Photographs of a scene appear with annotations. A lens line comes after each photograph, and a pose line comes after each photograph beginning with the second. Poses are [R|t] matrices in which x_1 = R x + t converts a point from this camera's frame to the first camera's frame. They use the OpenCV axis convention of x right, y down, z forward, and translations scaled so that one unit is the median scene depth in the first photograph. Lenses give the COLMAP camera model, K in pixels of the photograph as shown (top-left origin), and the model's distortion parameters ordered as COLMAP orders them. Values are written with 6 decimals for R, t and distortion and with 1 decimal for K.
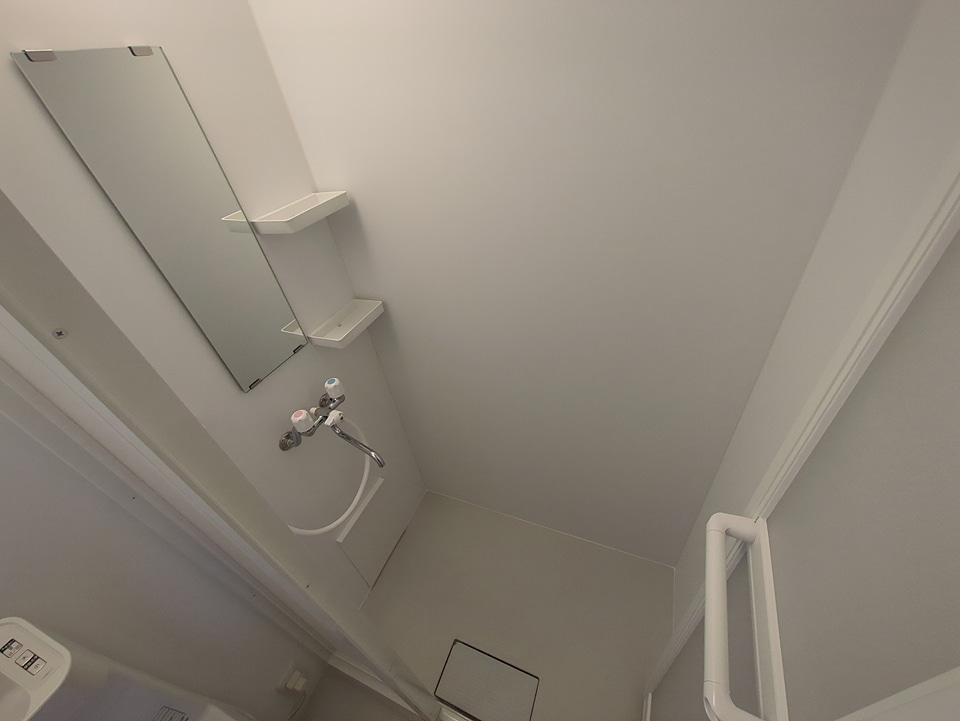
lens RADIAL K [[377.7, 0, 481.6], [0, 377.7, 361.2], [0, 0, 1]] dist [-0.001261, 0.000736]
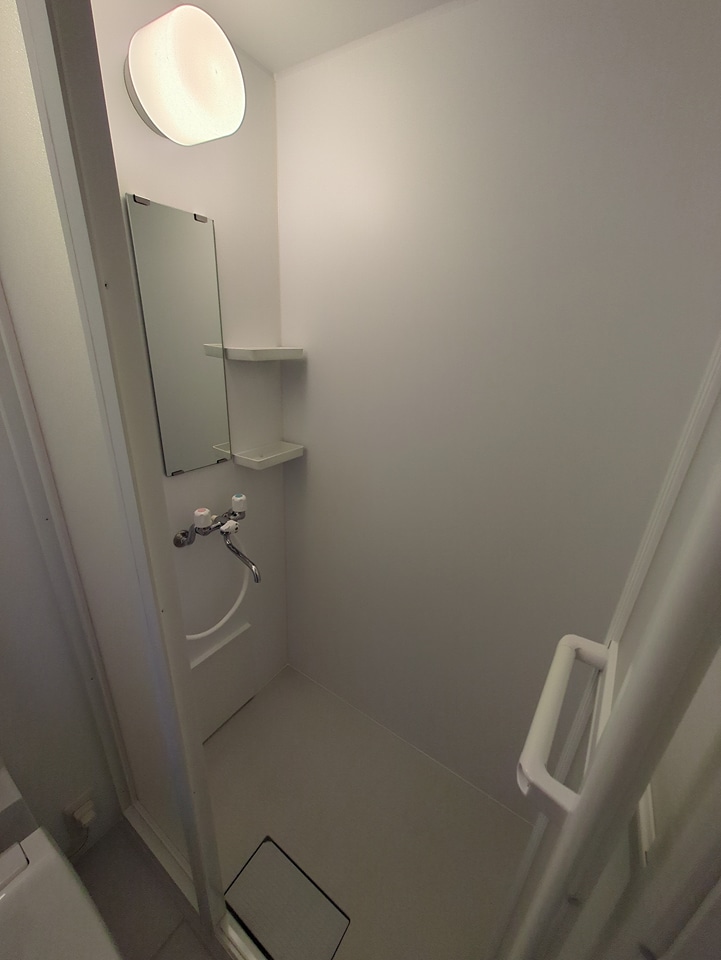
lens RADIAL K [[377.7, 0, 358.9], [0, 377.7, 482.9], [0, 0, 1]] dist [-0.001261, 0.000736]
pose [[0.965676, 0.231739, -0.117332, 0.058534], [-0.255386, 0.929520, -0.266027, 0.224827], [0.047413, 0.286861, 0.956798, -0.042832]]
